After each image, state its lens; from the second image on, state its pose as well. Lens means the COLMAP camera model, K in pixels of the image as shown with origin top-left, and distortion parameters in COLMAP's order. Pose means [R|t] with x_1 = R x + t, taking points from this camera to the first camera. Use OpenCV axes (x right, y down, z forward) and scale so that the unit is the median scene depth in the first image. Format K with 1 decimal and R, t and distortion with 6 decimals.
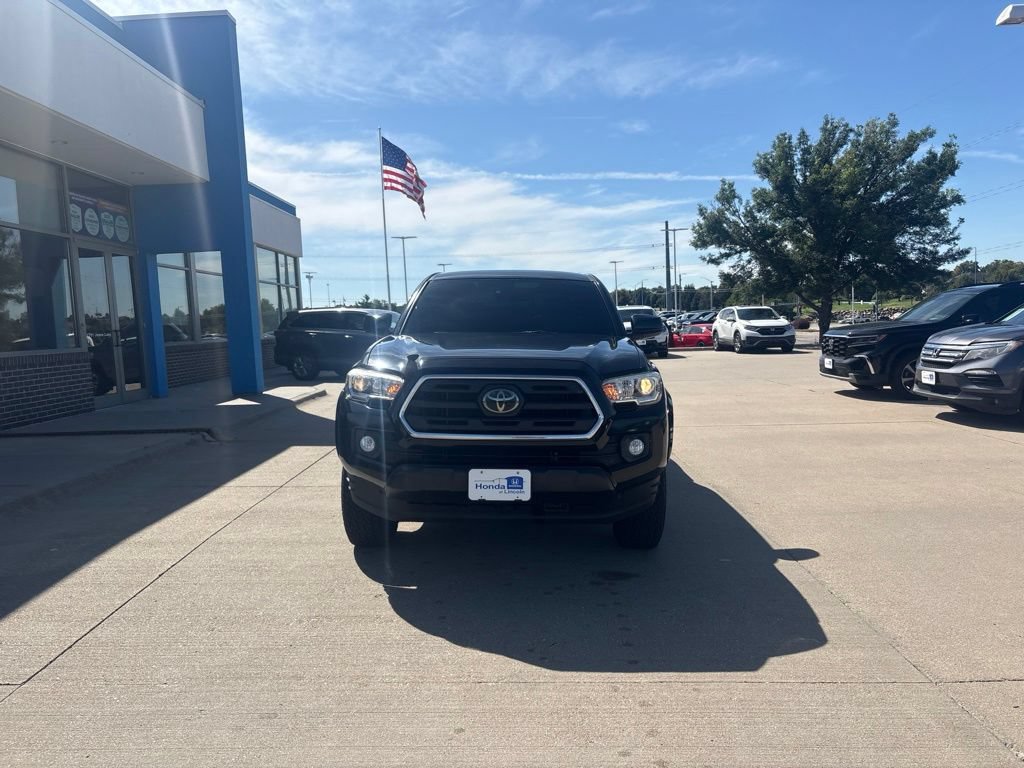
lens RADIAL K [[768.4, 0, 515.6], [0, 768.4, 383.1], [0, 0, 1]] dist [0.042096, -0.048797]
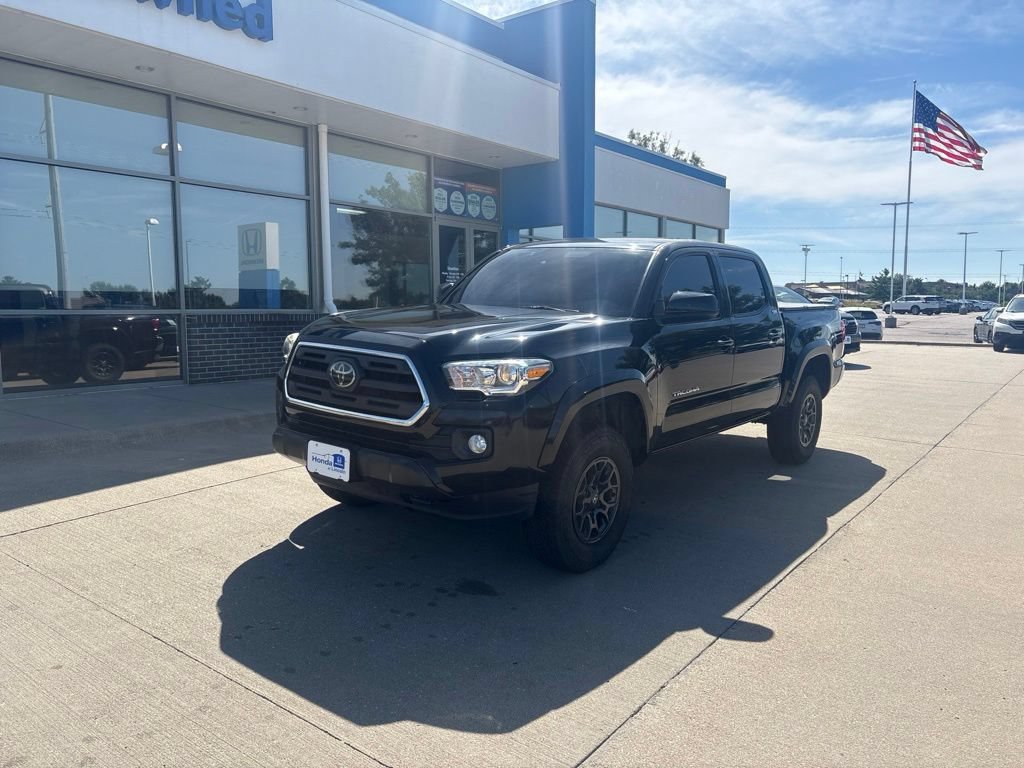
lens RADIAL K [[768.4, 0, 515.6], [0, 768.4, 383.1], [0, 0, 1]] dist [0.042096, -0.048797]
pose [[0.797511, 0.099521, -0.595039, 0.683526], [-0.079601, 0.995035, 0.059734, -0.037967], [0.598029, -0.000273, 0.801474, 0.341192]]
